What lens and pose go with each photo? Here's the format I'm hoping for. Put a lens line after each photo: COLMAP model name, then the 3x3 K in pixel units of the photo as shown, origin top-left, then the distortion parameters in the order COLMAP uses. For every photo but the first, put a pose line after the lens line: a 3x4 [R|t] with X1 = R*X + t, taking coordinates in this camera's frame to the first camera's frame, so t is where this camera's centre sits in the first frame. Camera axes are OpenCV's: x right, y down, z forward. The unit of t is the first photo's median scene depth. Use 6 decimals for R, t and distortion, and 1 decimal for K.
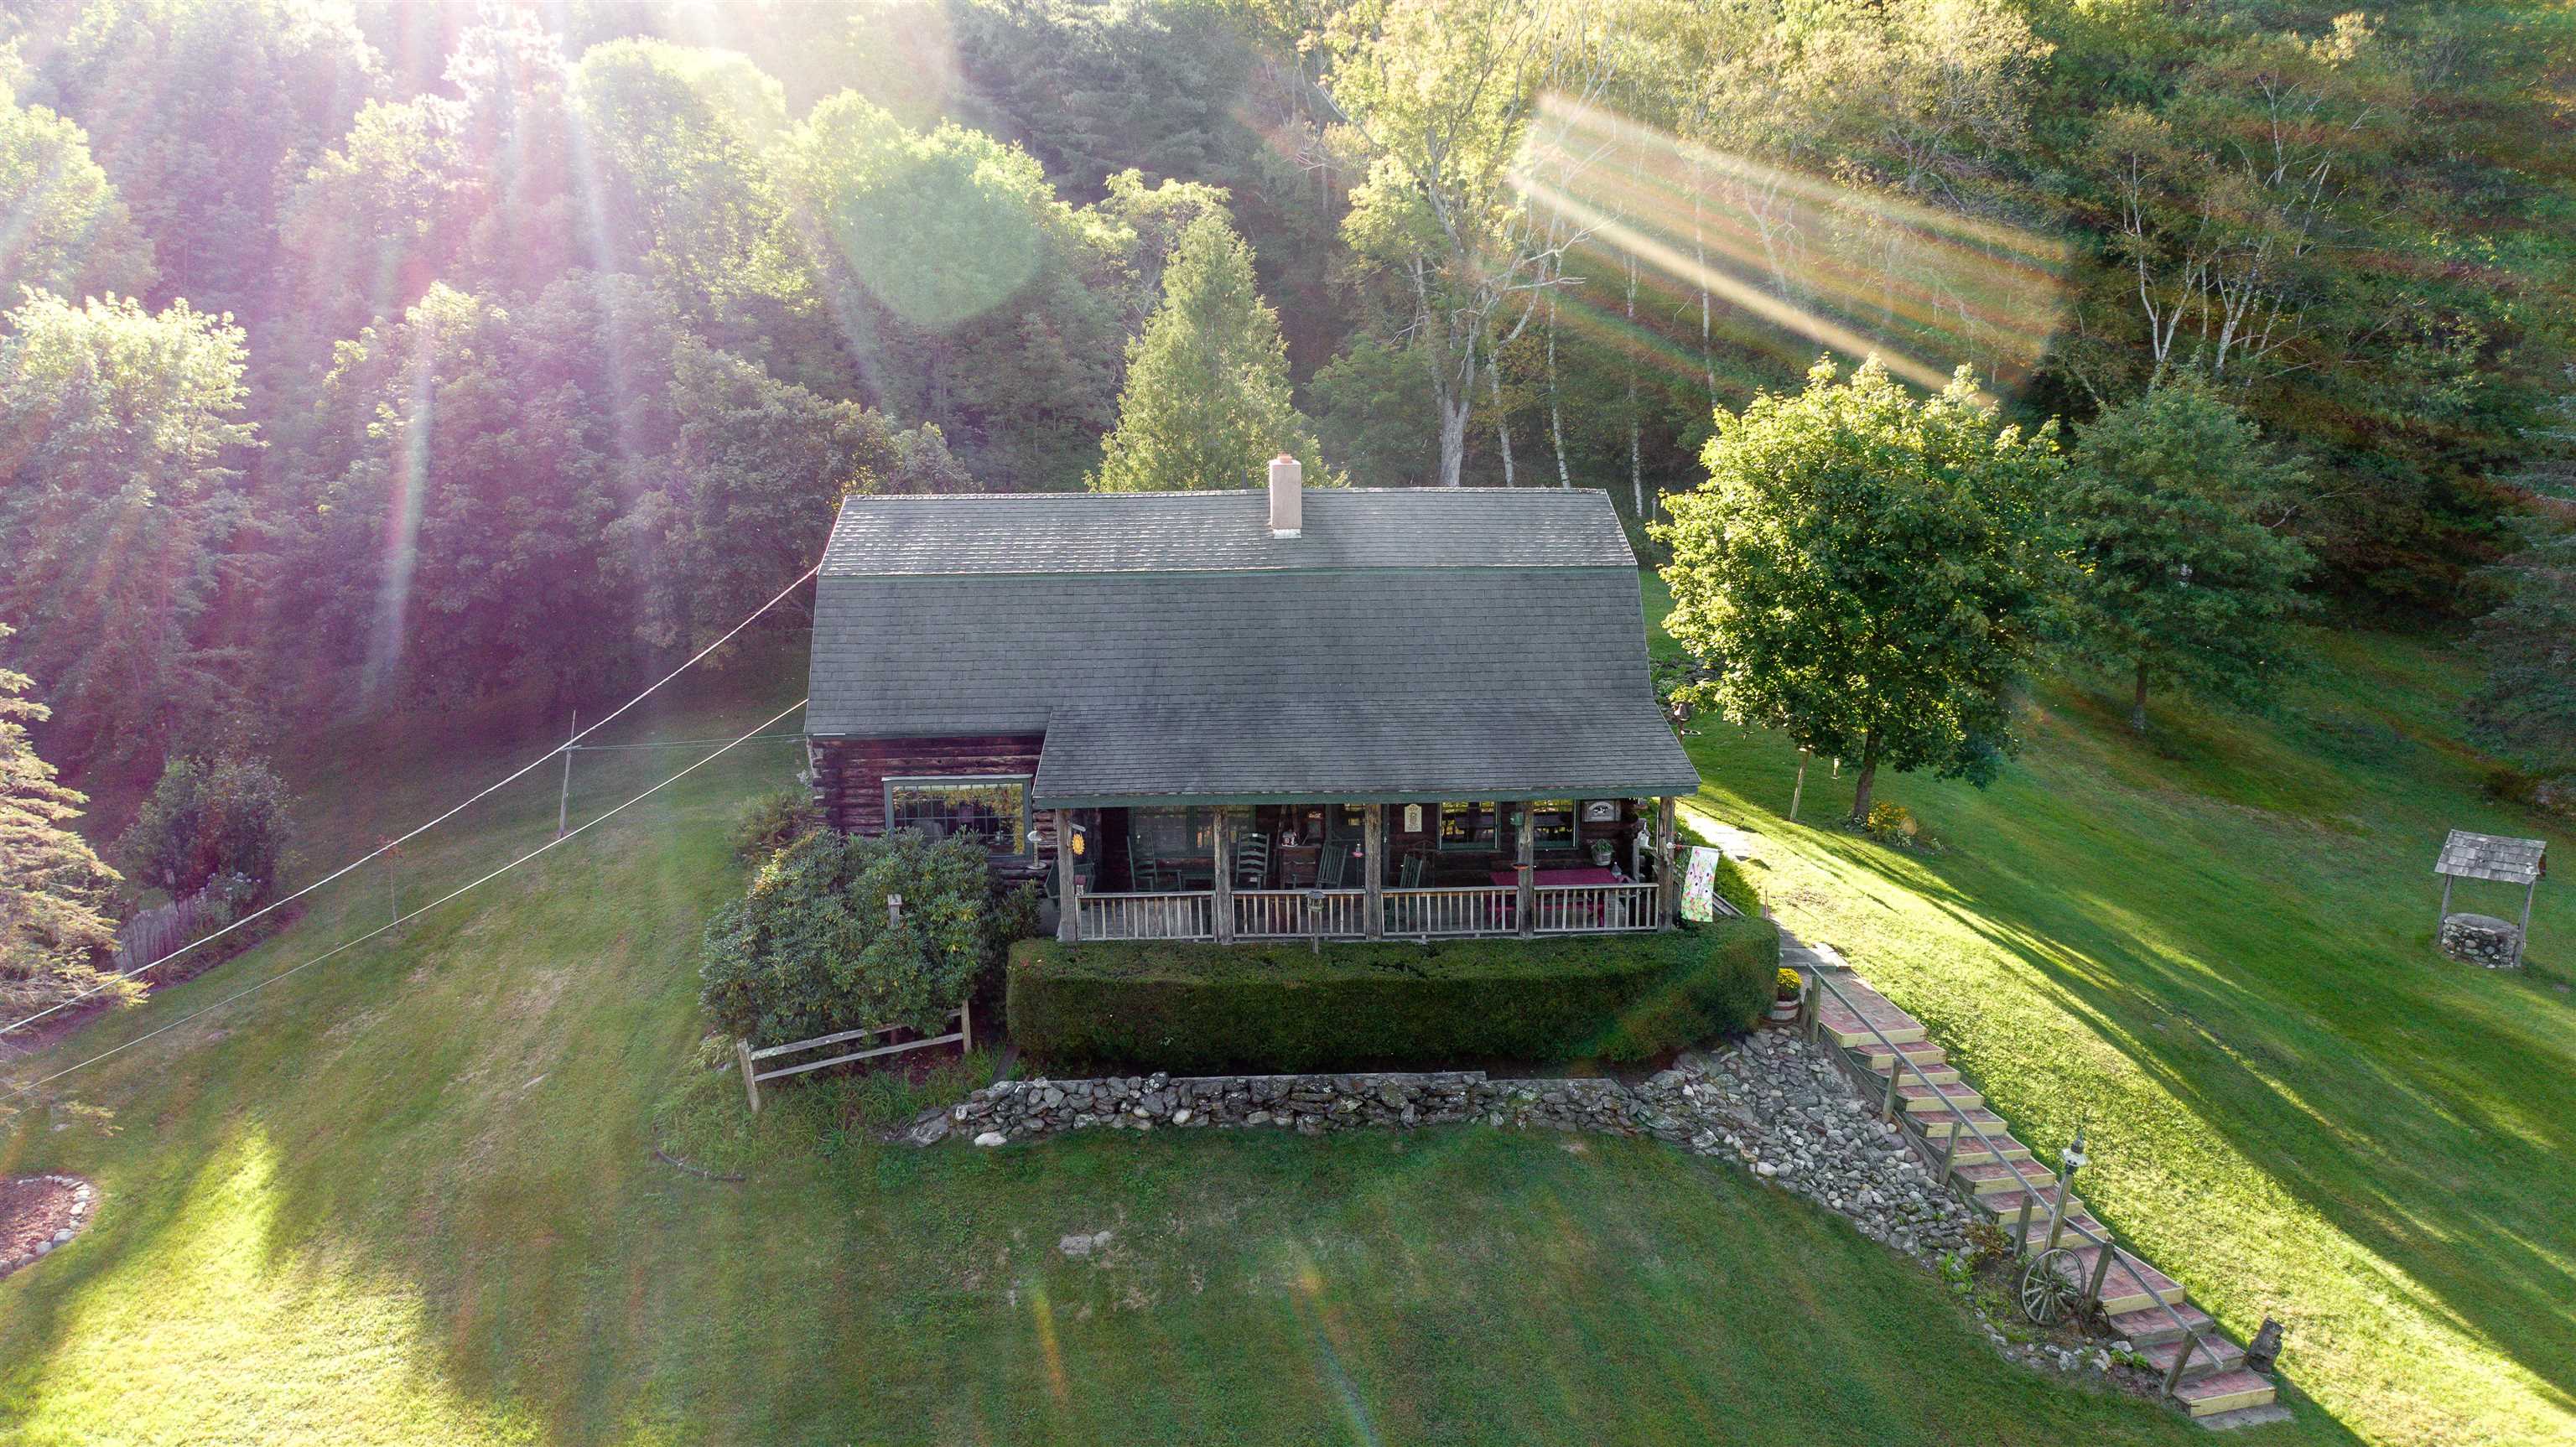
lens RADIAL K [[1800.6, 0, 1288.0], [0, 1800.6, 723.5], [0, 0, 1]] dist [0.004435, 0.005517]
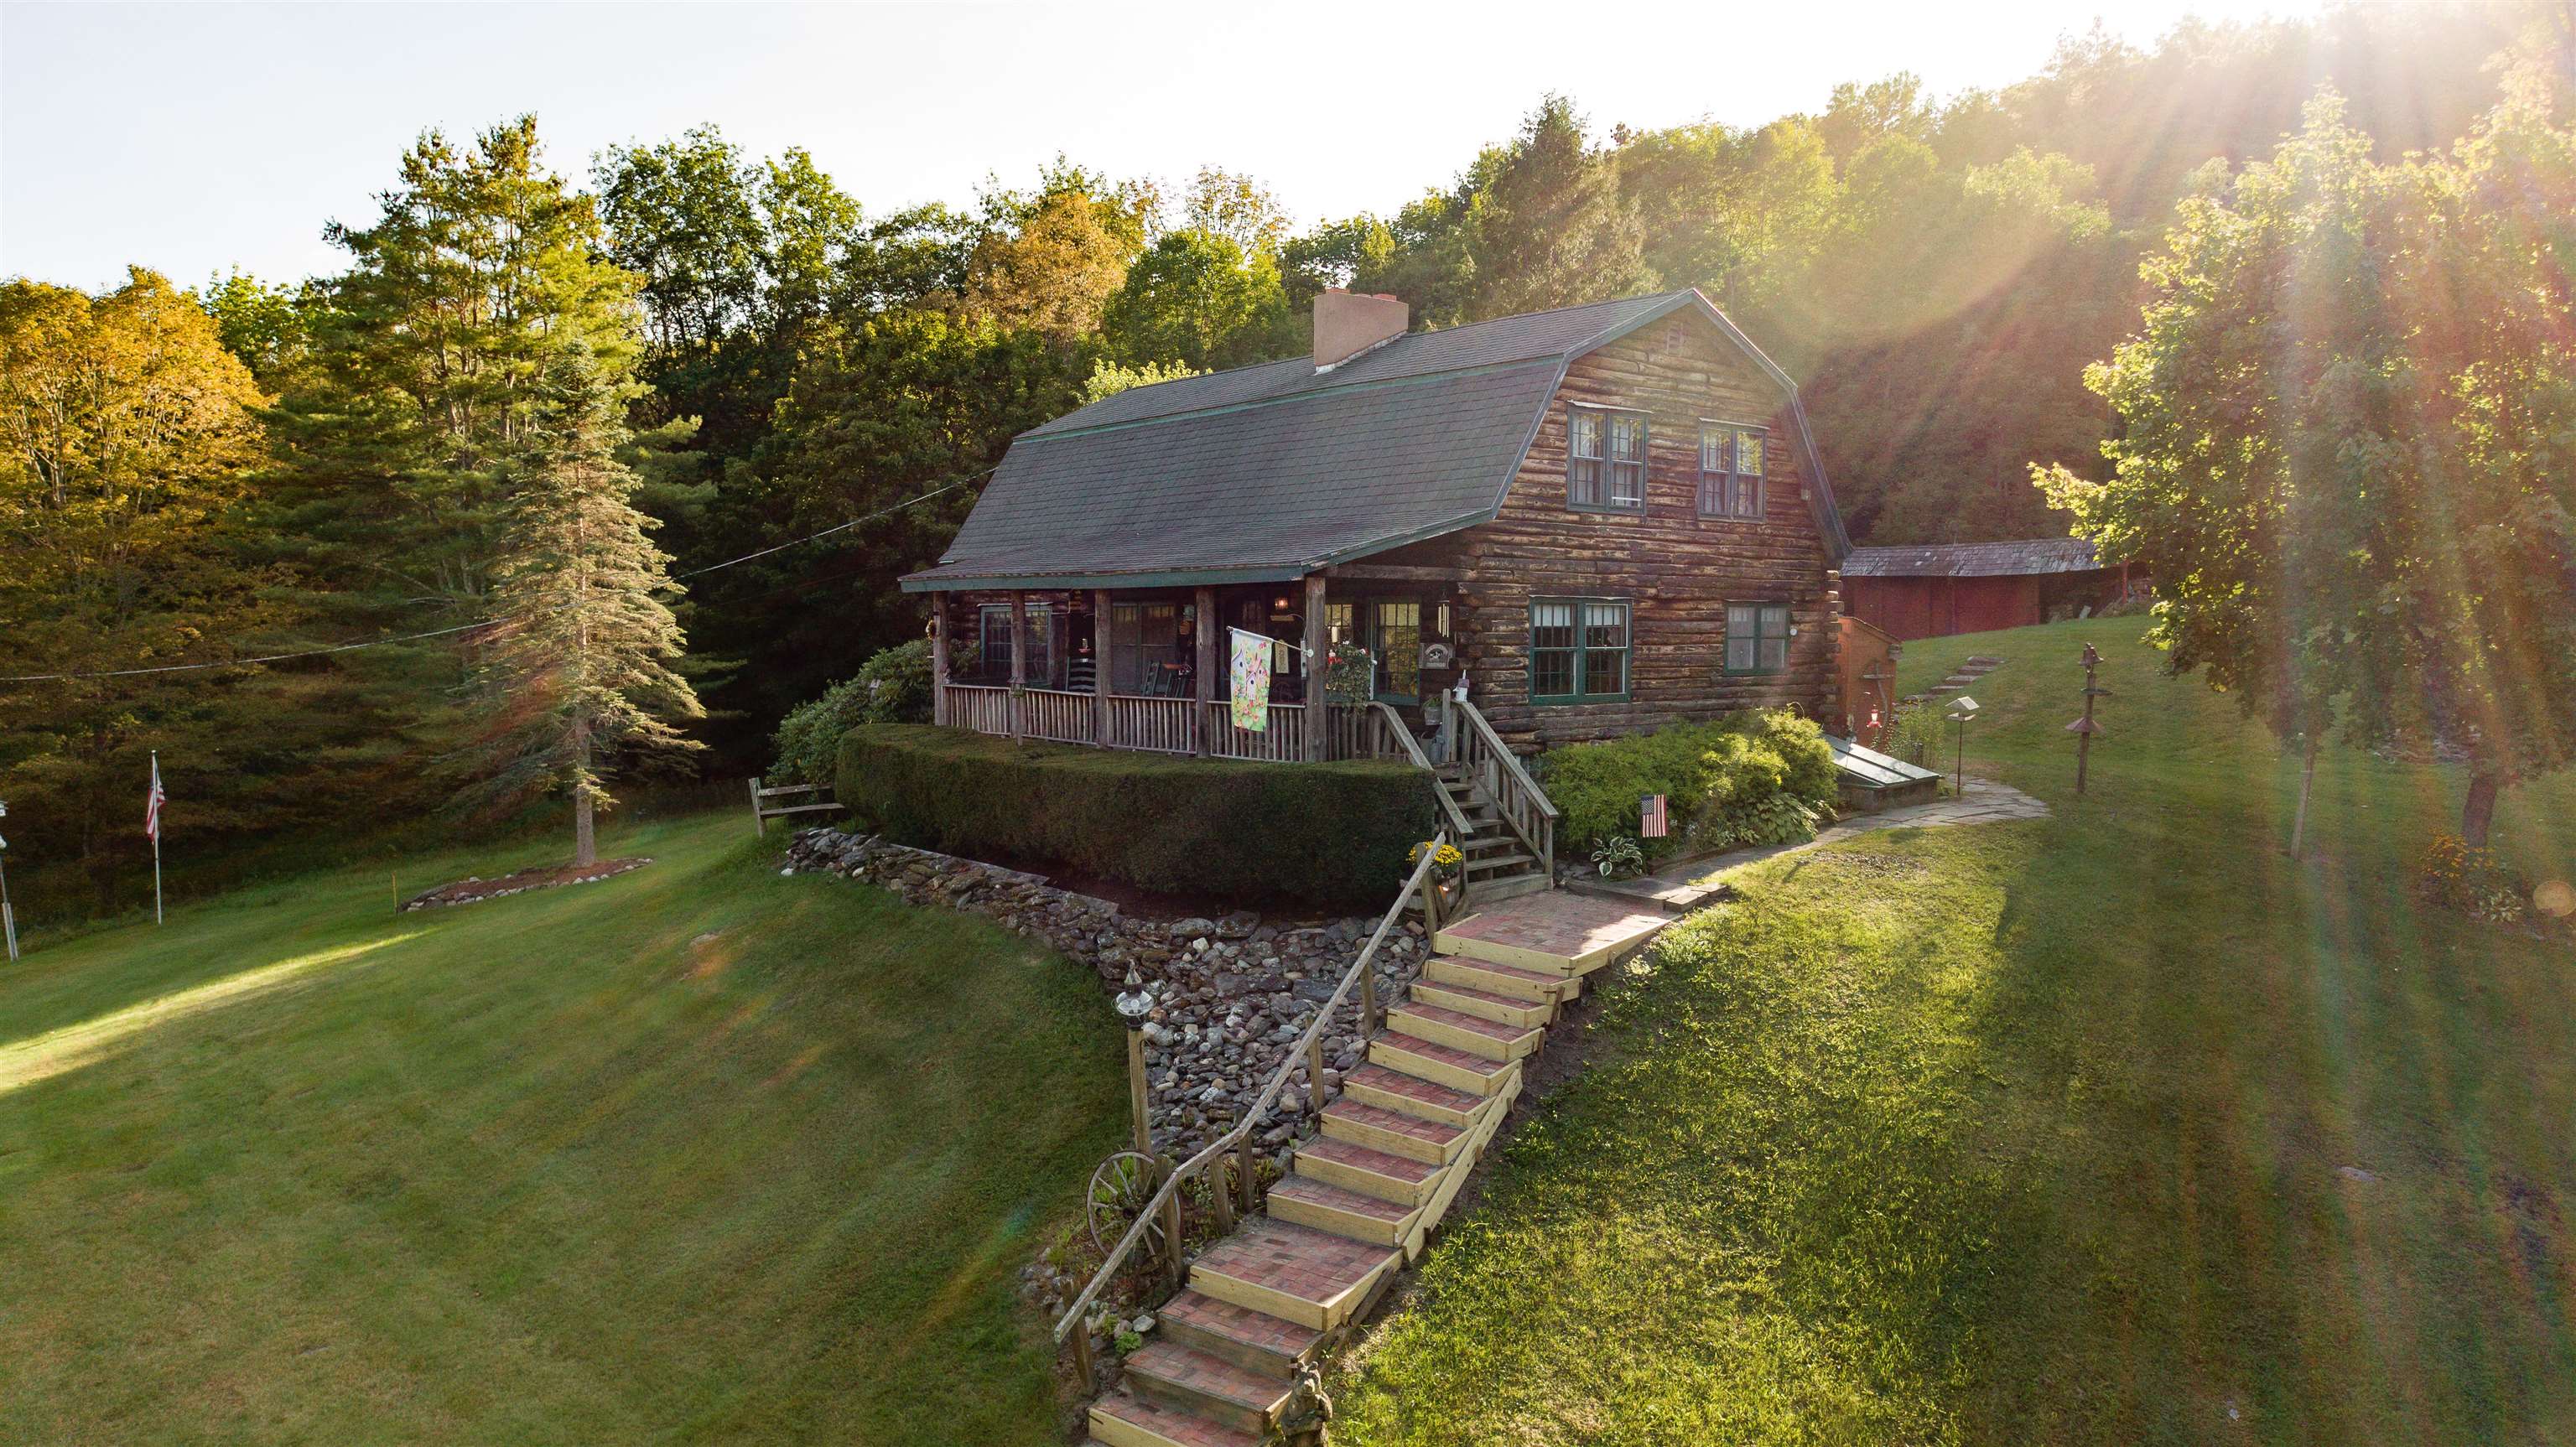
lens RADIAL K [[1779.7, 0, 1288.0], [0, 1779.7, 723.5], [0, 0, 1]] dist [0.001900, 0.001736]
pose [[0.593389, 0.055403, -0.803007, 0.865826], [-0.152877, 0.987227, -0.044857, 0.139482], [0.790265, 0.149379, 0.594279, 0.566614]]
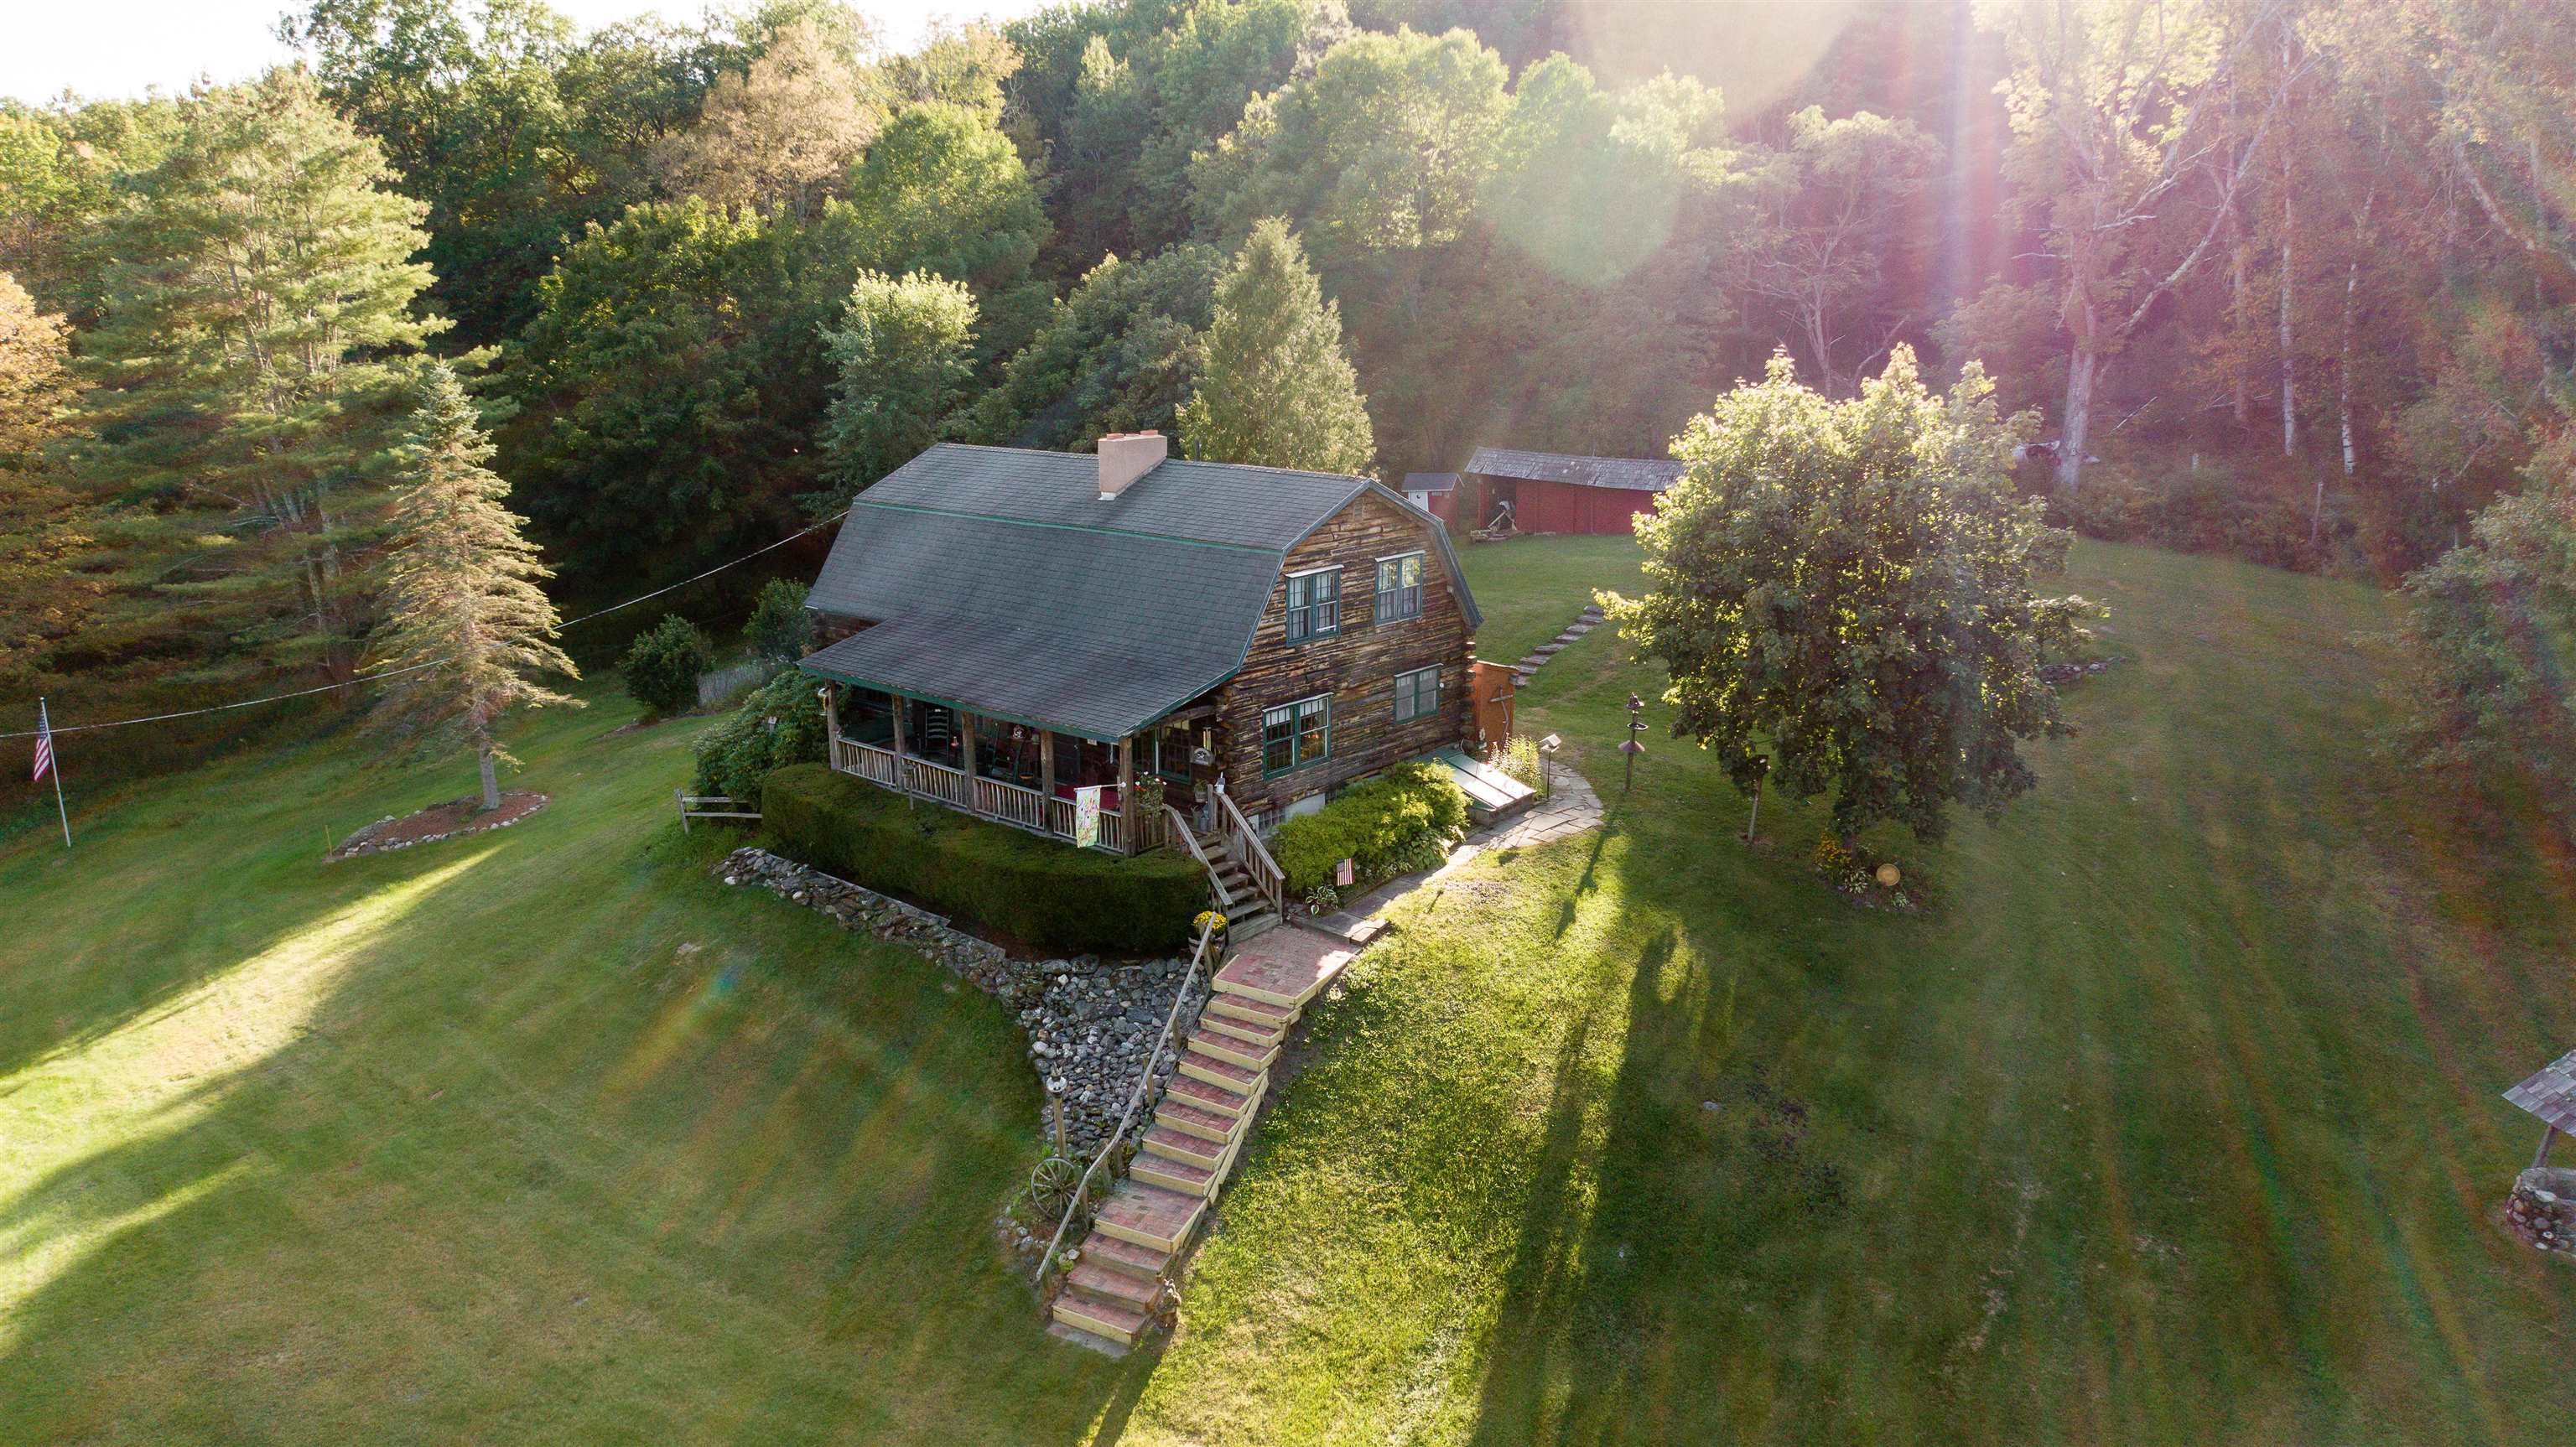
lens RADIAL K [[1800.6, 0, 1288.0], [0, 1800.6, 723.5], [0, 0, 1]] dist [0.004435, 0.005517]
pose [[0.713621, 0.172713, -0.678907, 1.148581], [-0.126860, 0.984969, 0.117227, -0.133613], [0.688949, 0.002471, 0.724805, 0.218307]]
